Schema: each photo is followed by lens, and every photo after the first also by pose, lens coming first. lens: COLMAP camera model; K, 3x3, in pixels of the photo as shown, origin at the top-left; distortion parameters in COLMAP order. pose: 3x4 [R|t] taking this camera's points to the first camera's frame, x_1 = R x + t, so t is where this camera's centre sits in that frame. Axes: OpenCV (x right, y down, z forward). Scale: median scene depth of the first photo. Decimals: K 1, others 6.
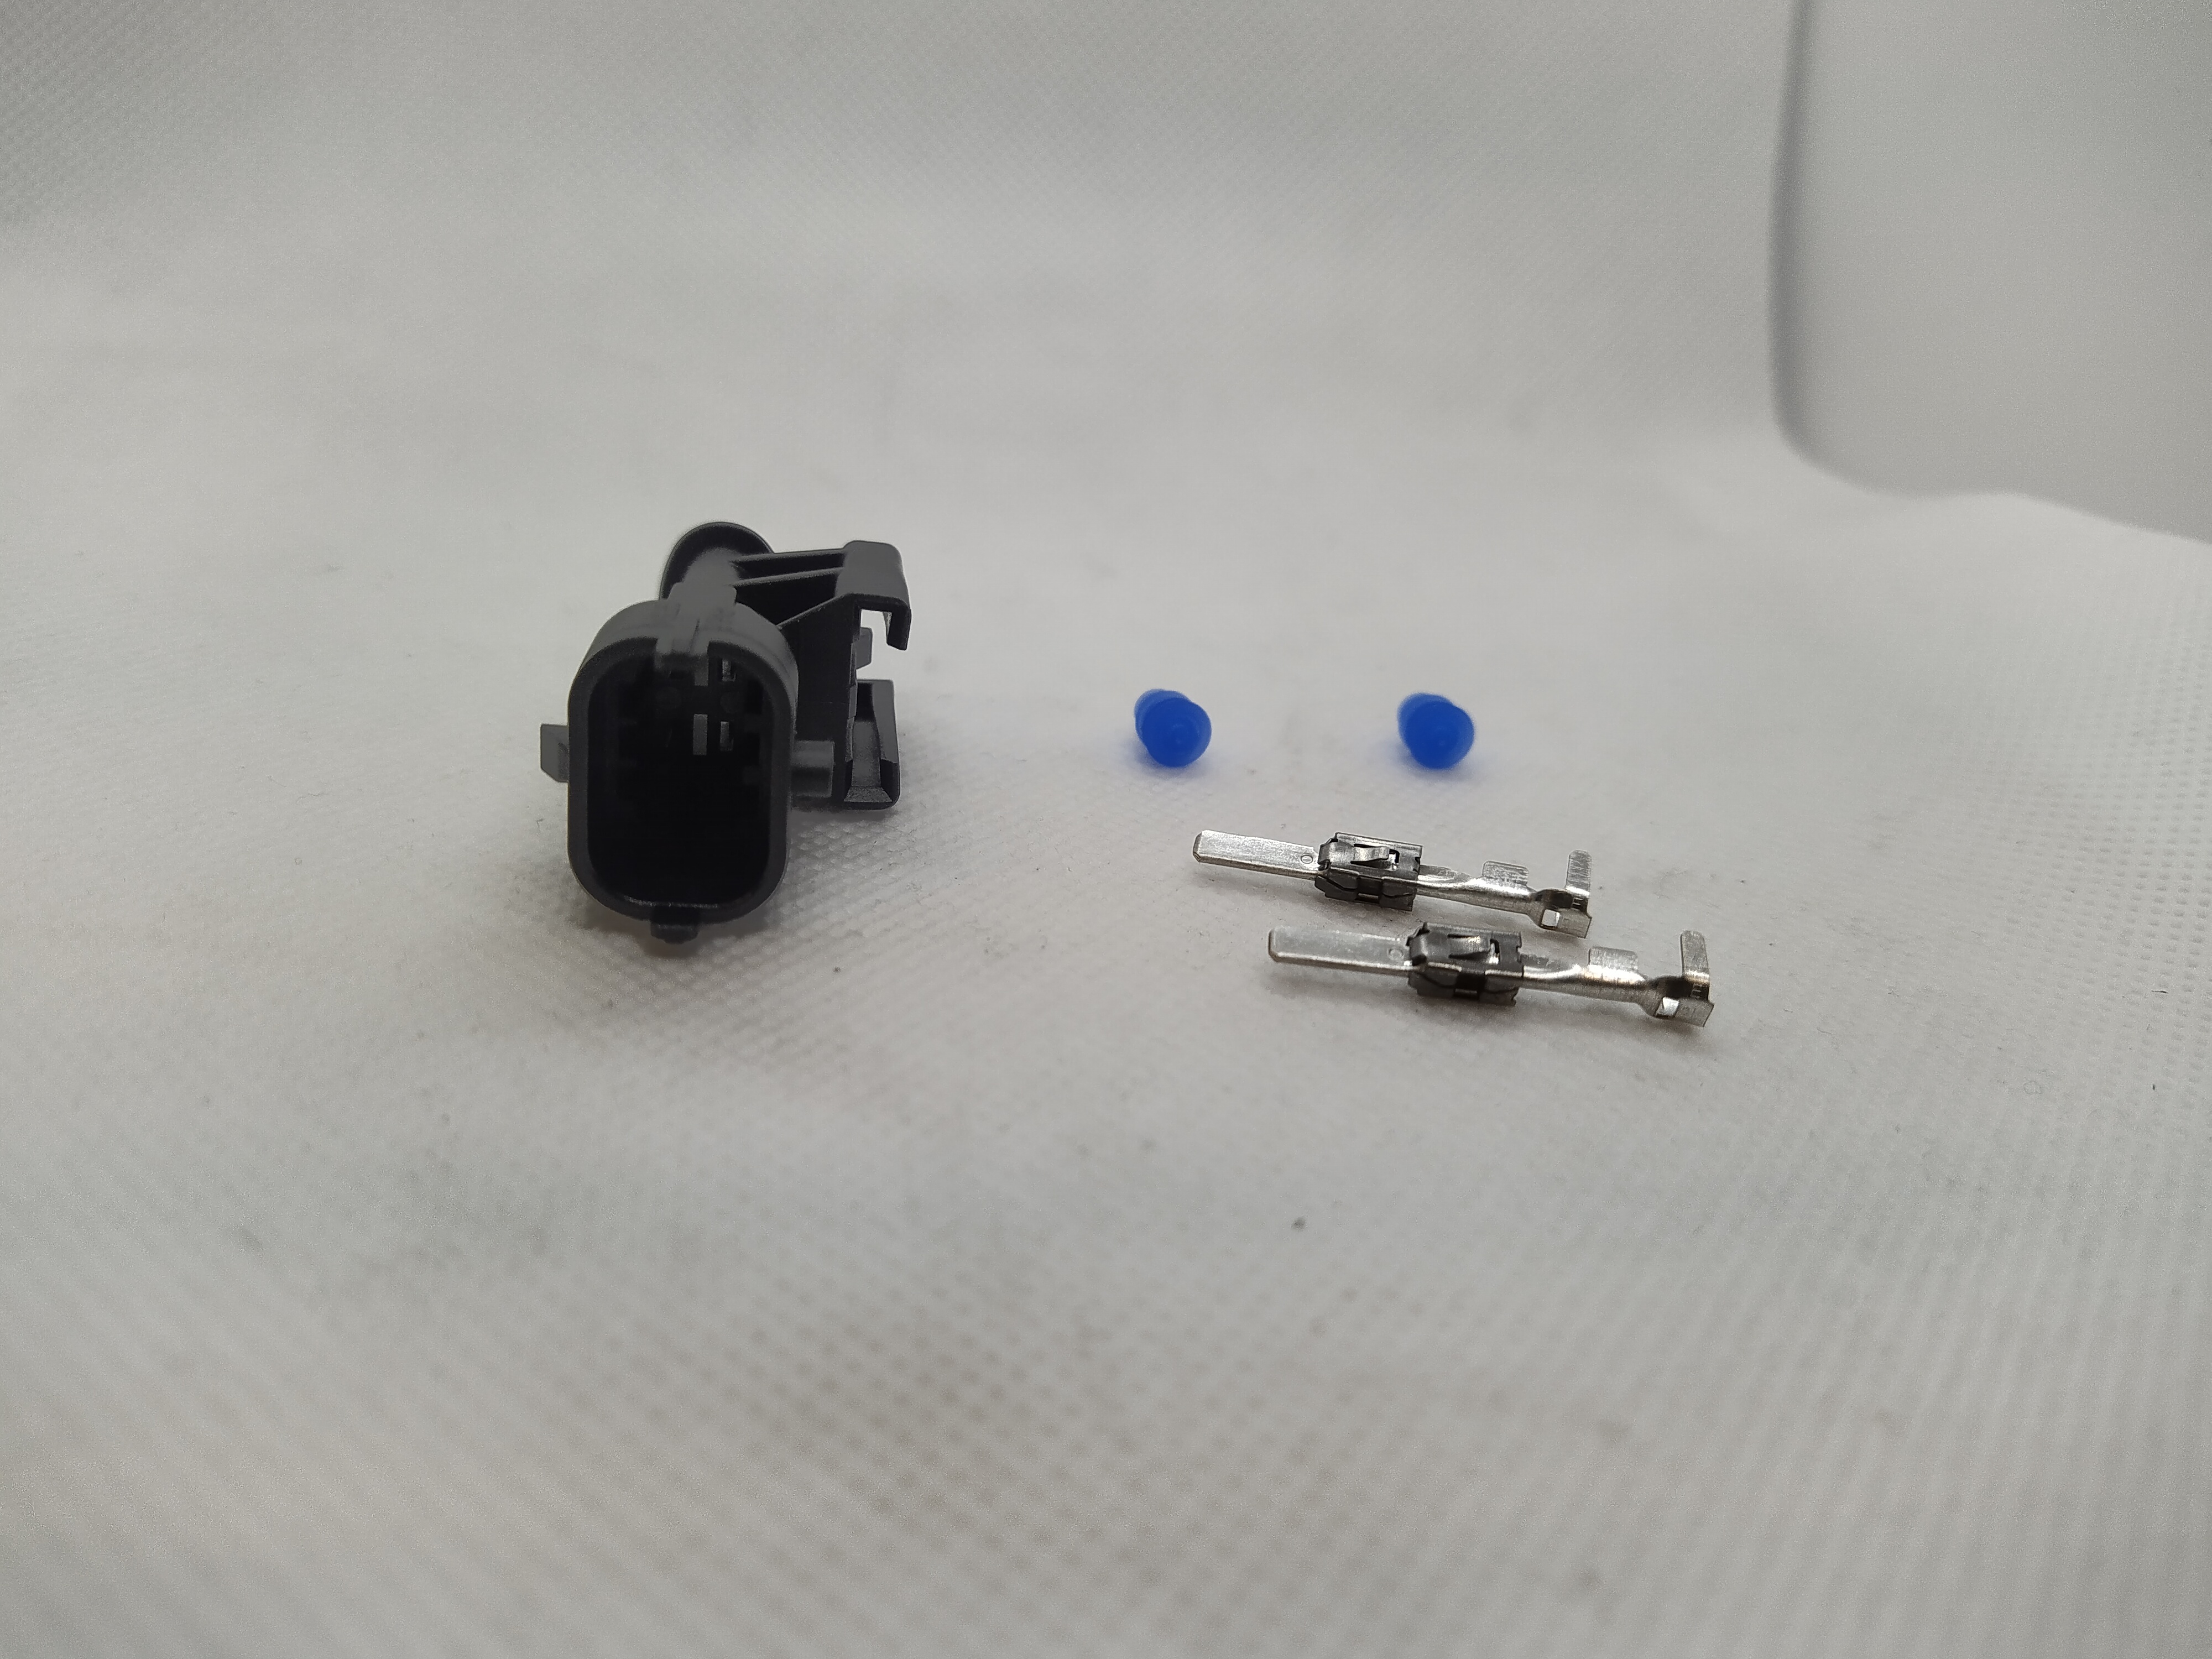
lens RADIAL K [[1317.8, 0, 1106.0], [0, 1317.8, 829.5], [0, 0, 1]] dist [-0.003808, -0.028488]
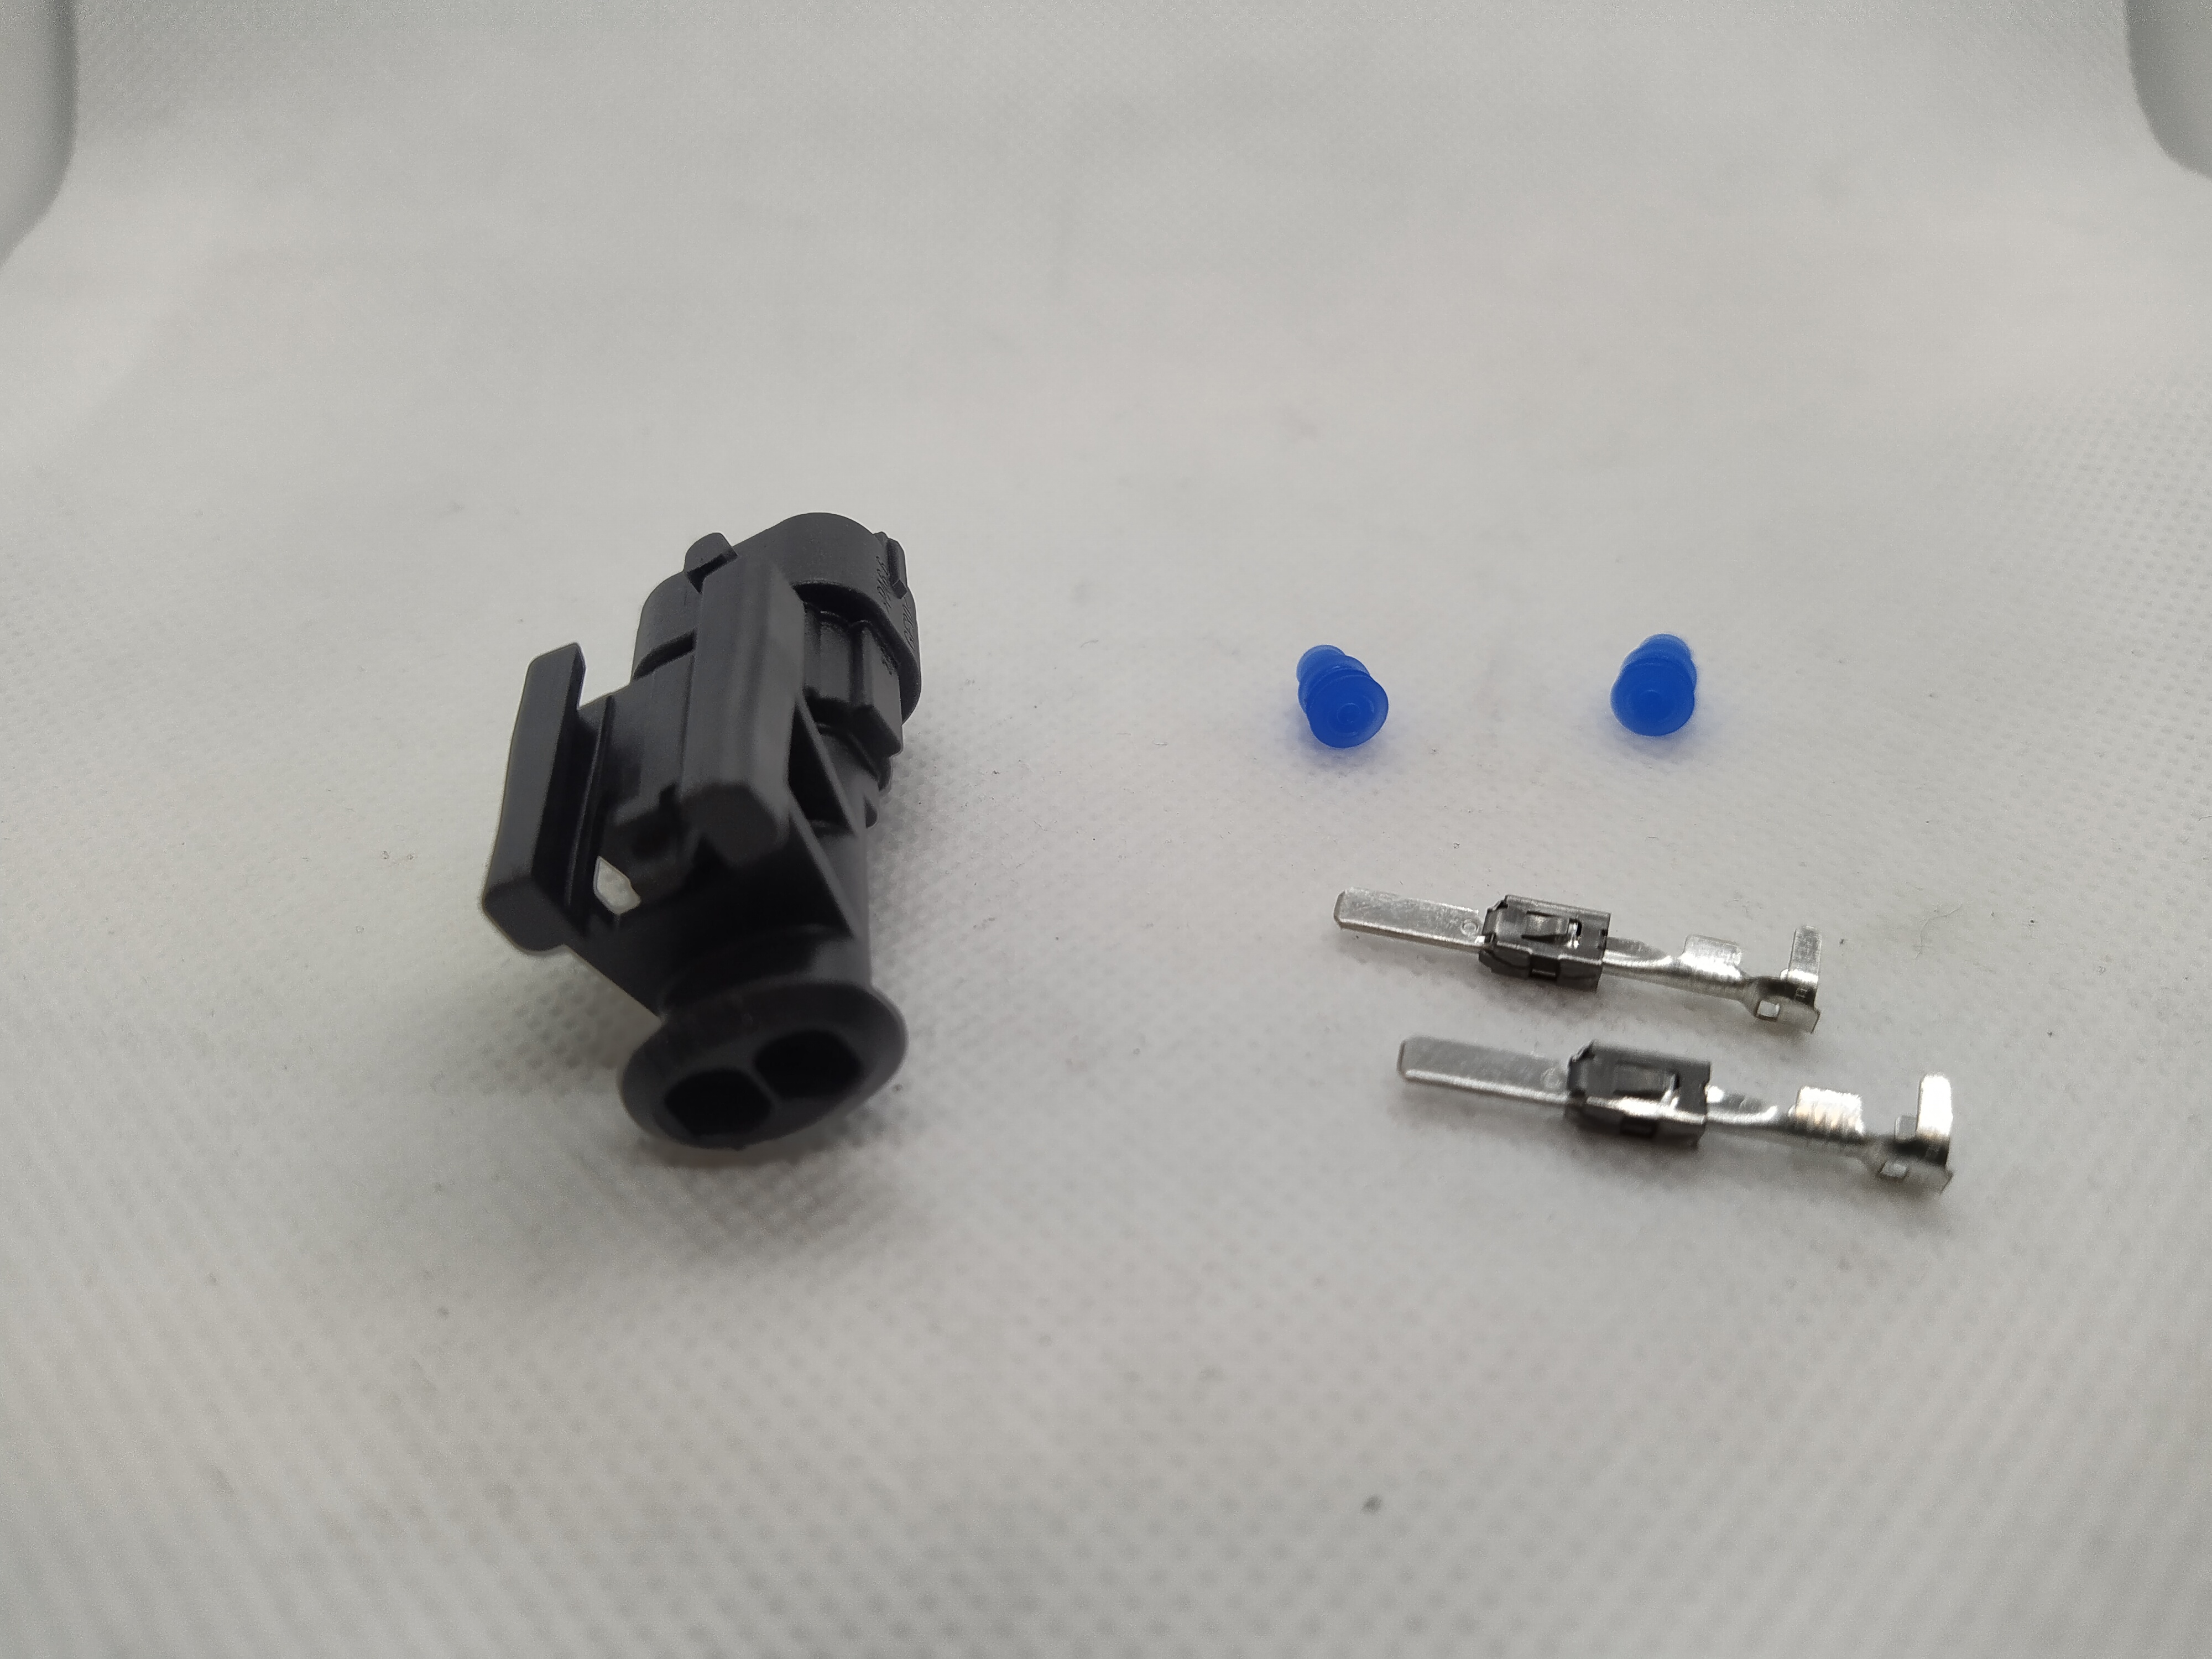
lens RADIAL K [[1317.8, 0, 1106.0], [0, 1317.8, 829.5], [0, 0, 1]] dist [-0.003808, -0.028488]
pose [[0.983597, 0.053906, -0.172135, 0.069519], [-0.023199, 0.984181, 0.175643, -0.192599], [0.178881, -0.168769, 0.969288, 0.152213]]
